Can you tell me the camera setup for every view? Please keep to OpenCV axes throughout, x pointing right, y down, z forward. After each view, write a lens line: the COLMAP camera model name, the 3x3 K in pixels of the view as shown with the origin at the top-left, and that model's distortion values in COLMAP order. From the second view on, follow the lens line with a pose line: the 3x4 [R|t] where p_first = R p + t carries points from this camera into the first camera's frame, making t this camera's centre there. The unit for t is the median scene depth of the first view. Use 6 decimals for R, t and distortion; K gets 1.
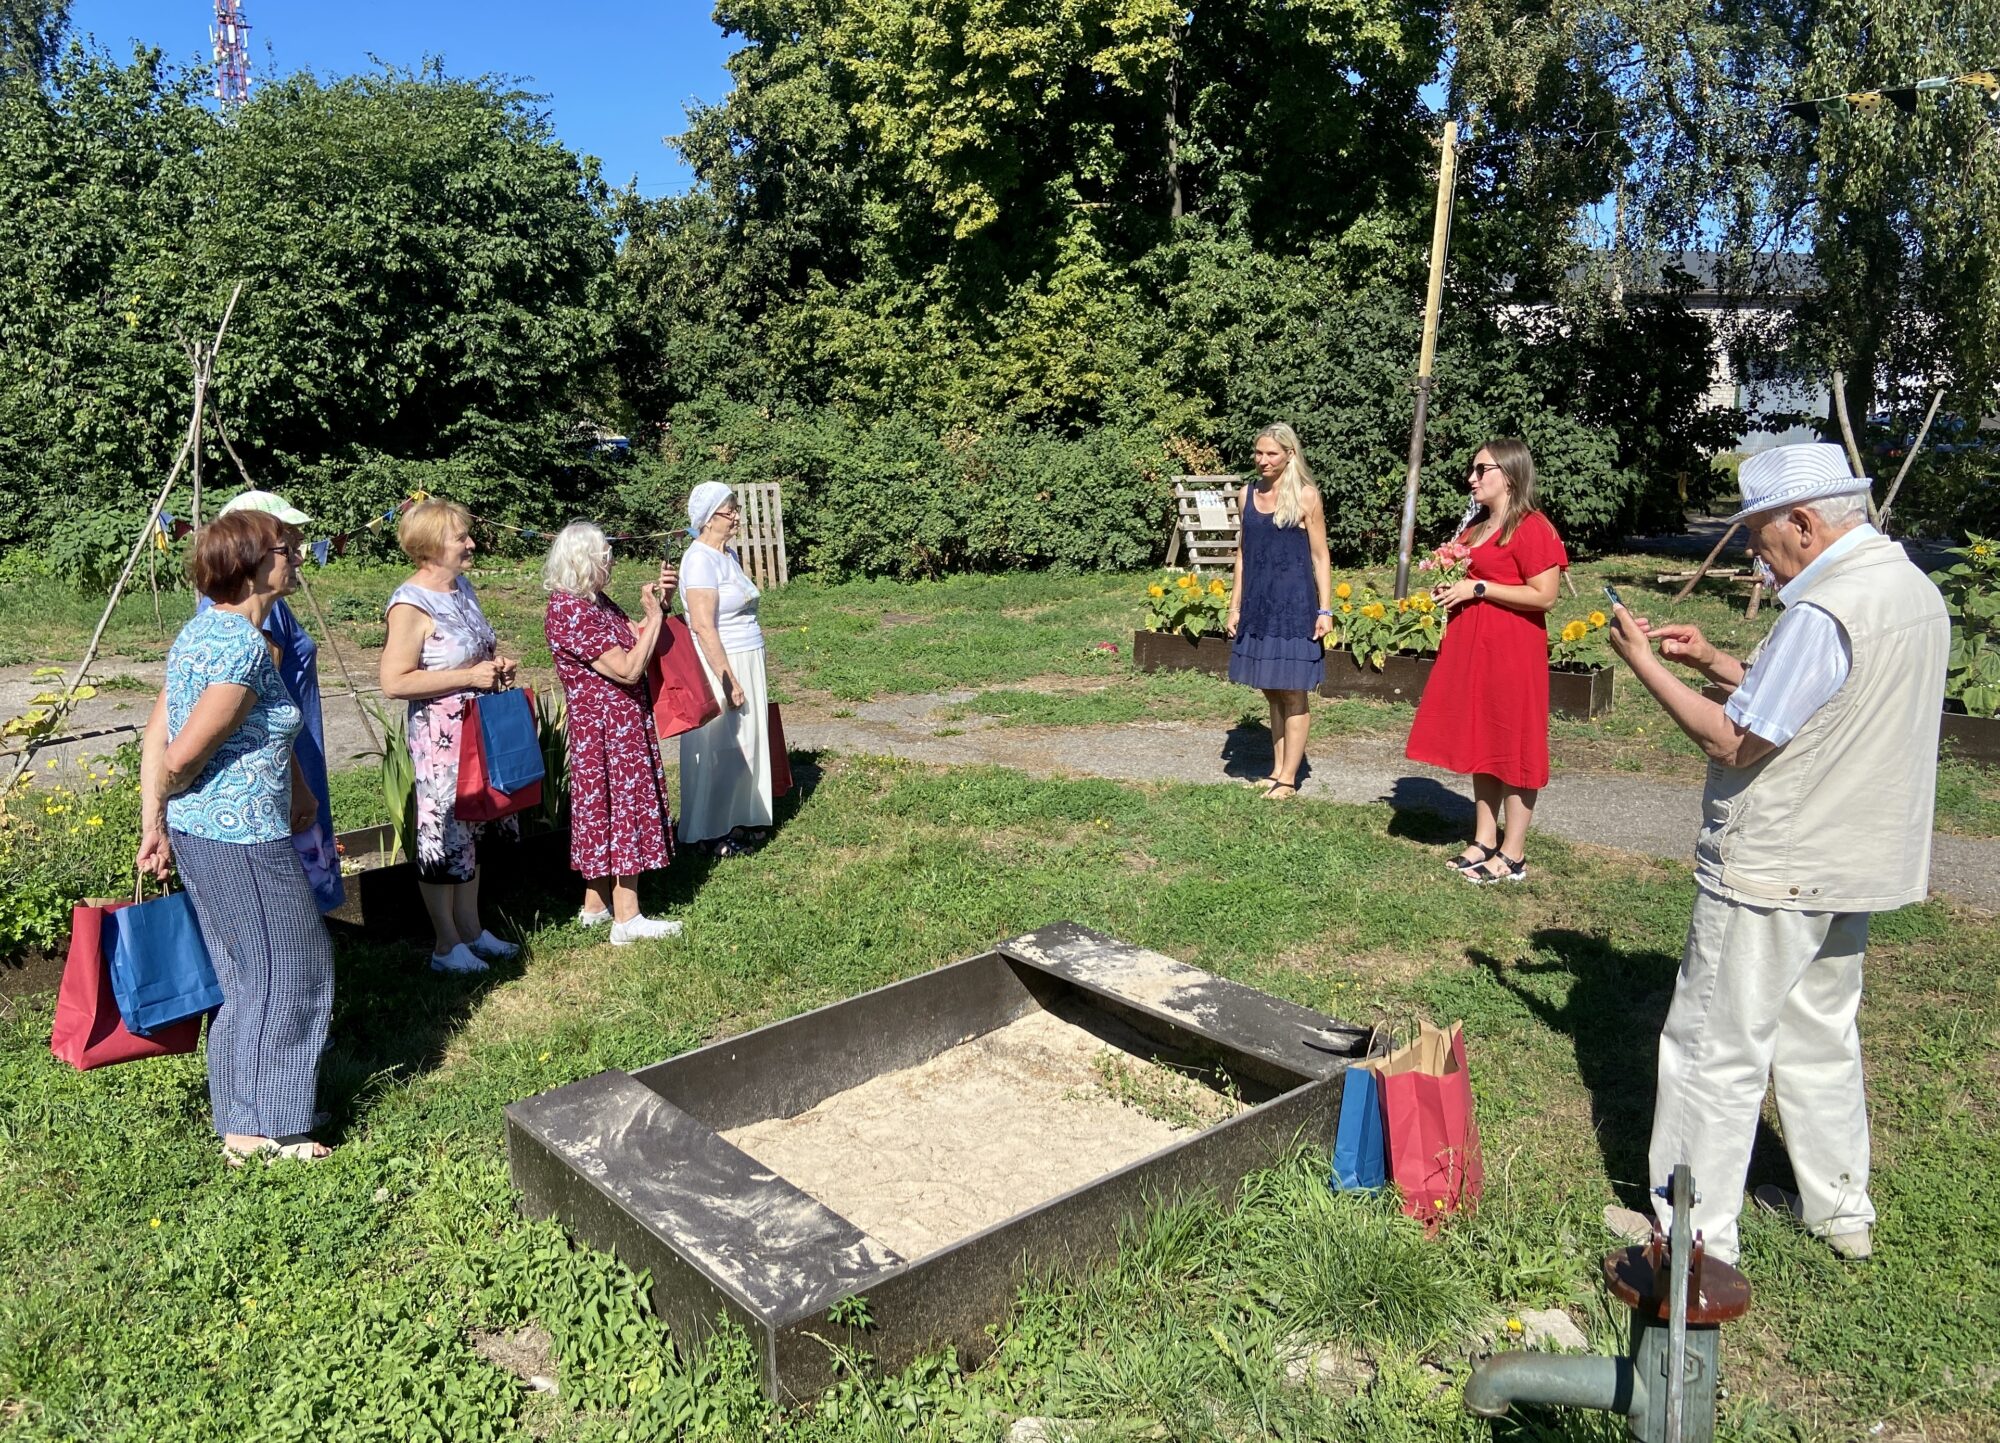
lens RADIAL K [[1526.3, 0, 1000.0], [0, 1526.3, 721.5], [0, 0, 1]] dist [0.051682, -0.067107]
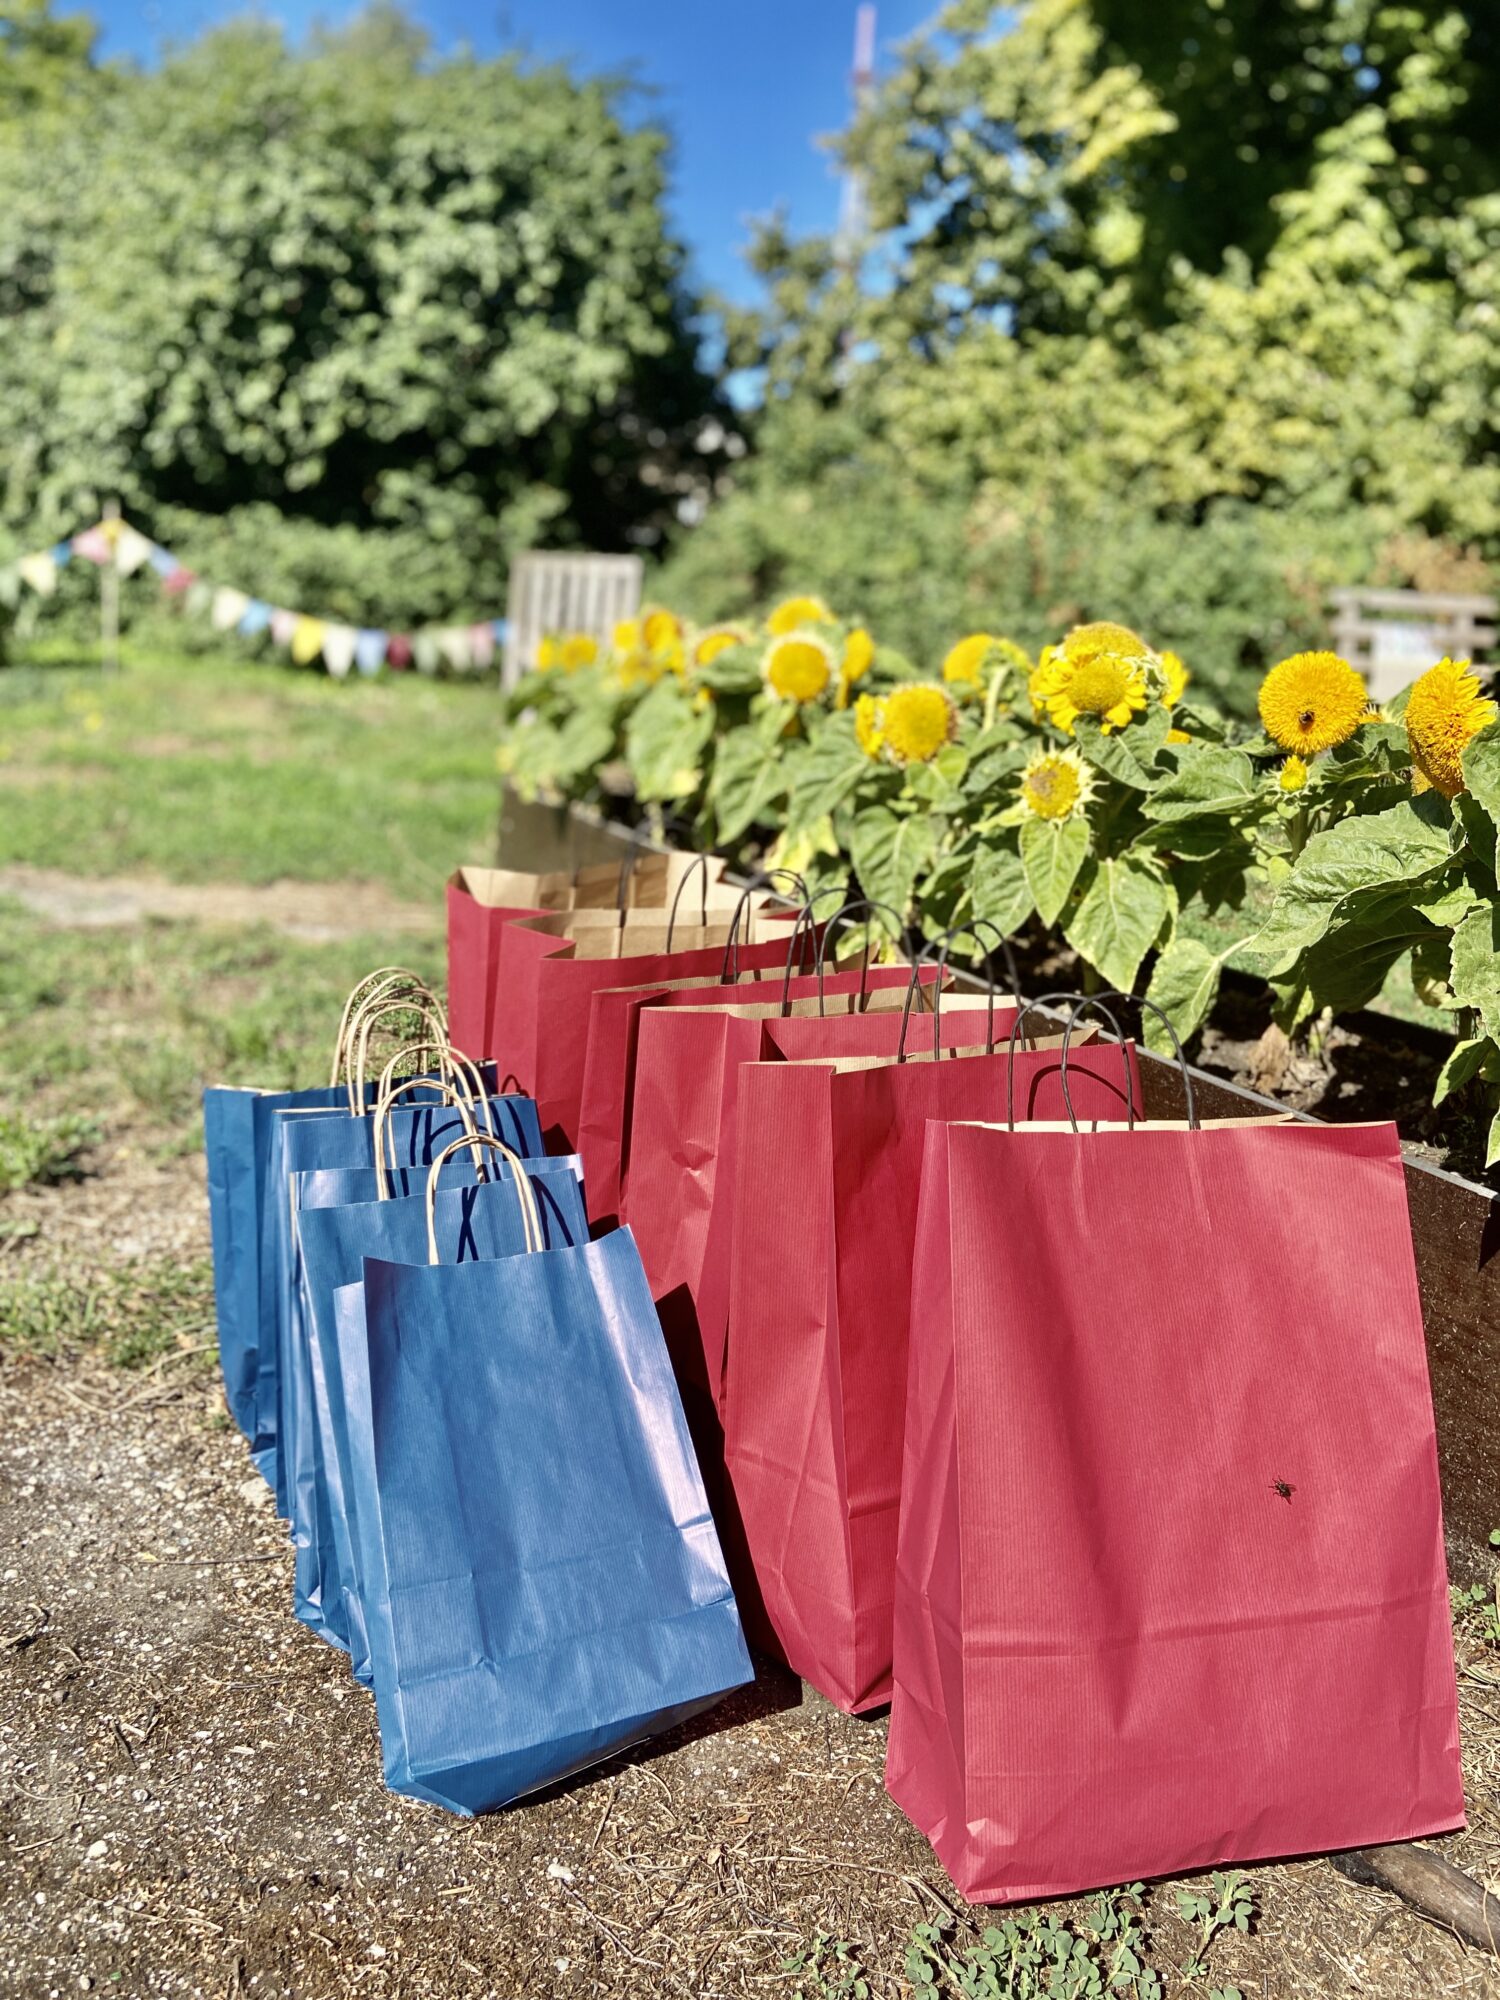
lens RADIAL K [[1537.2, 0, 751.3], [0, 1537.2, 974.3], [0, 0, 1]] dist [0.092642, -0.120848]
pose [[0.875405, 0.168741, -0.452981, 0.171484], [-0.171640, 0.984536, 0.035048, -0.020972], [0.451890, 0.047068, 0.890831, 0.413126]]
